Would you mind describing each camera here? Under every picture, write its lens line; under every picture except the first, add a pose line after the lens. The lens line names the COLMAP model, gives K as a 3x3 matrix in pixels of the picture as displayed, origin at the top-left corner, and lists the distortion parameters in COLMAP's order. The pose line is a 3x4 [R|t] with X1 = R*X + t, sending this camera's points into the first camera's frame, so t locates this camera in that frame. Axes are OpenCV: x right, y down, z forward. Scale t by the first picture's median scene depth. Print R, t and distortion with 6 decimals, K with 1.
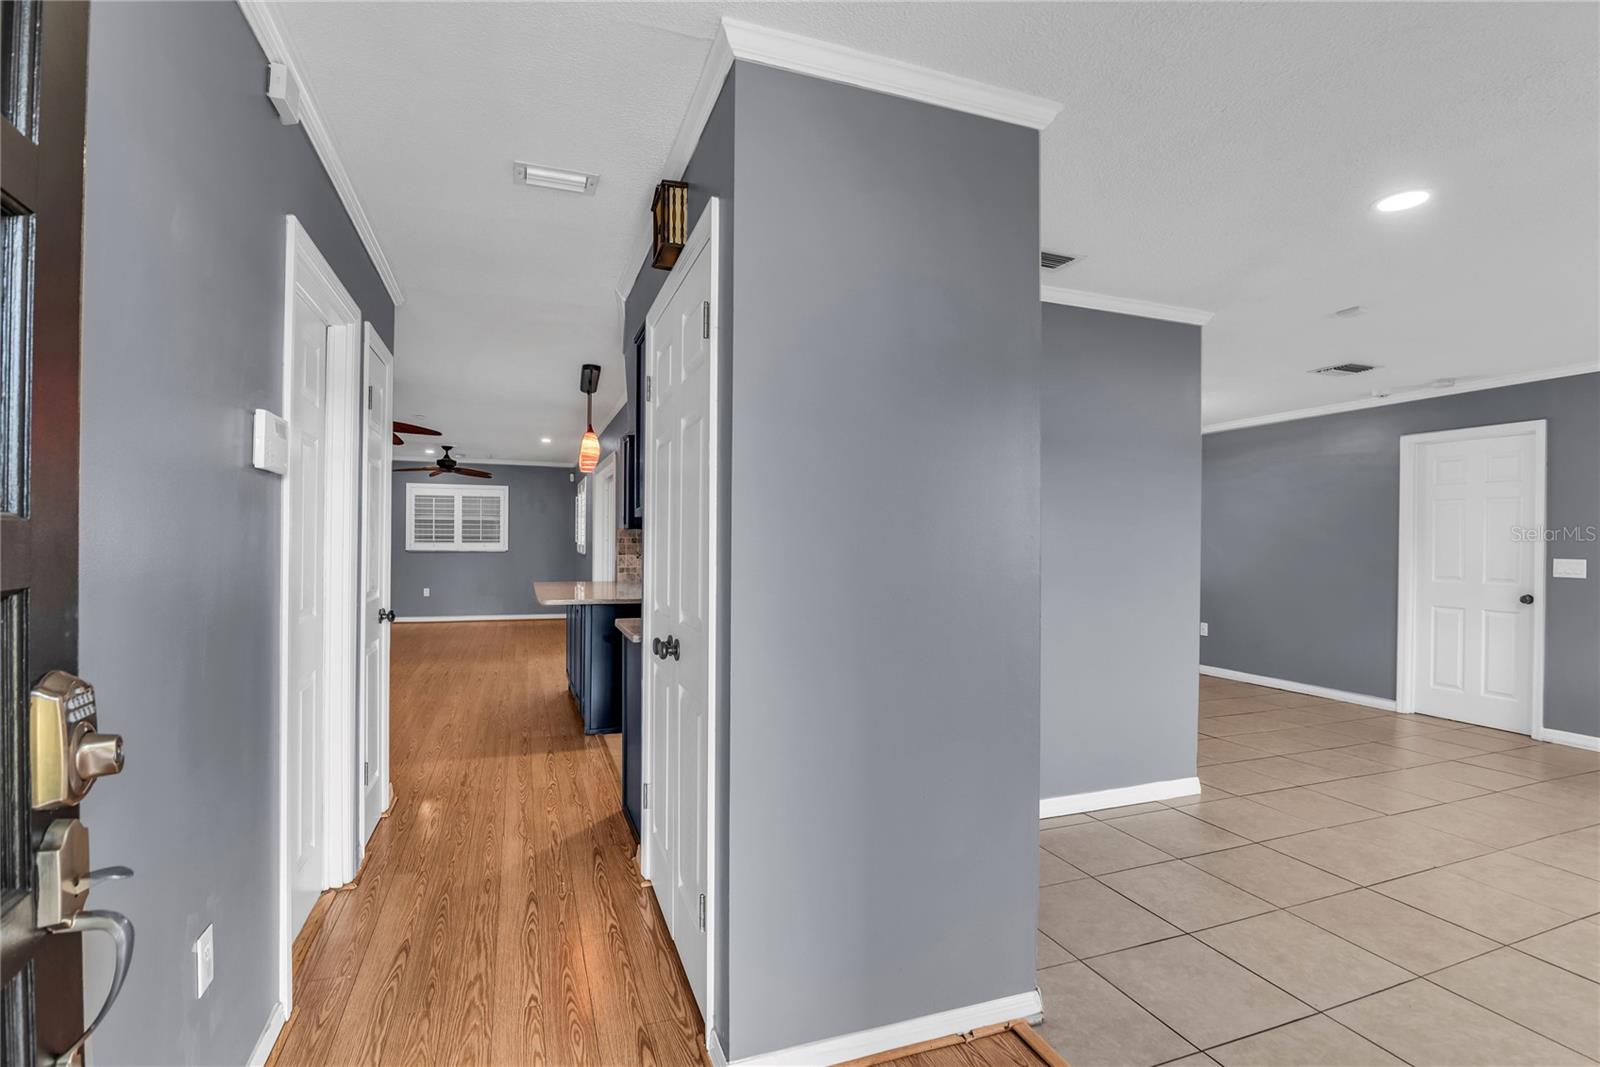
lens RADIAL K [[755.0, 0, 806.8], [0, 755.0, 540.6], [0, 0, 1]] dist [-0.025838, 0.001022]
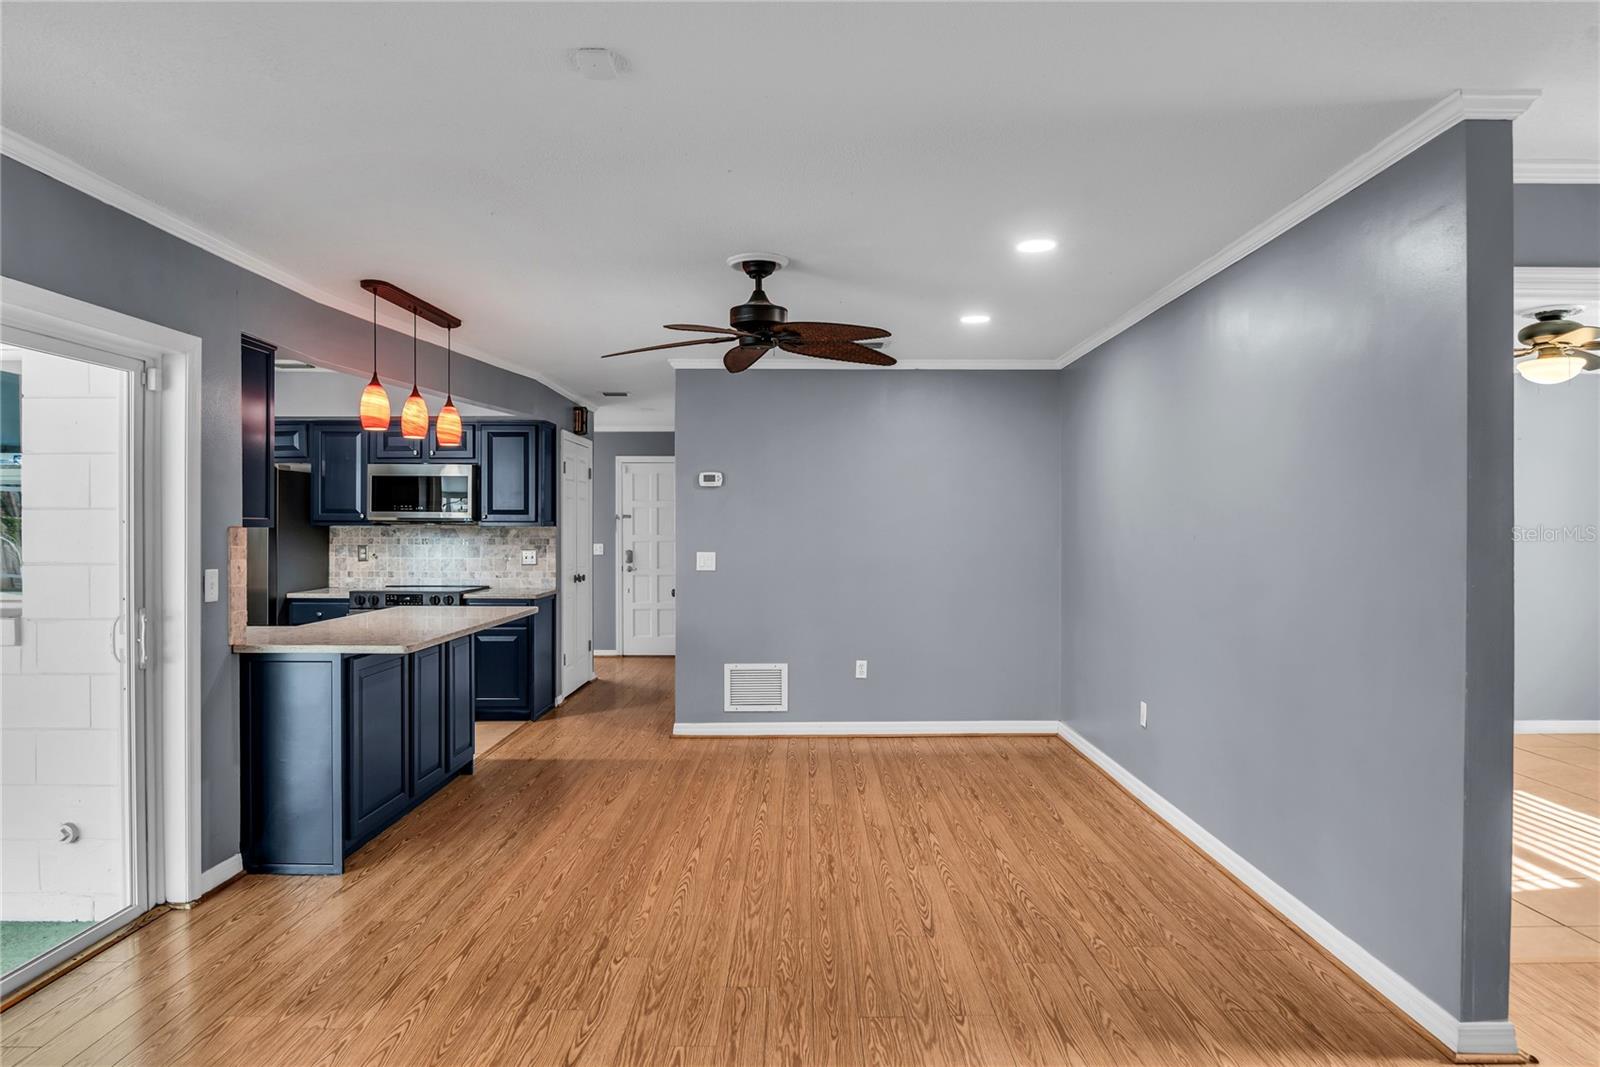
lens RADIAL K [[980.2, 0, 803.7], [0, 980.2, 531.7], [0, 0, 1]] dist [-0.030742, 0.008568]
pose [[-0.935579, -0.011241, 0.352938, -0.939784], [-0.008888, 0.999926, 0.008287, -0.025496], [-0.353005, 0.004616, -0.935610, 1.731286]]
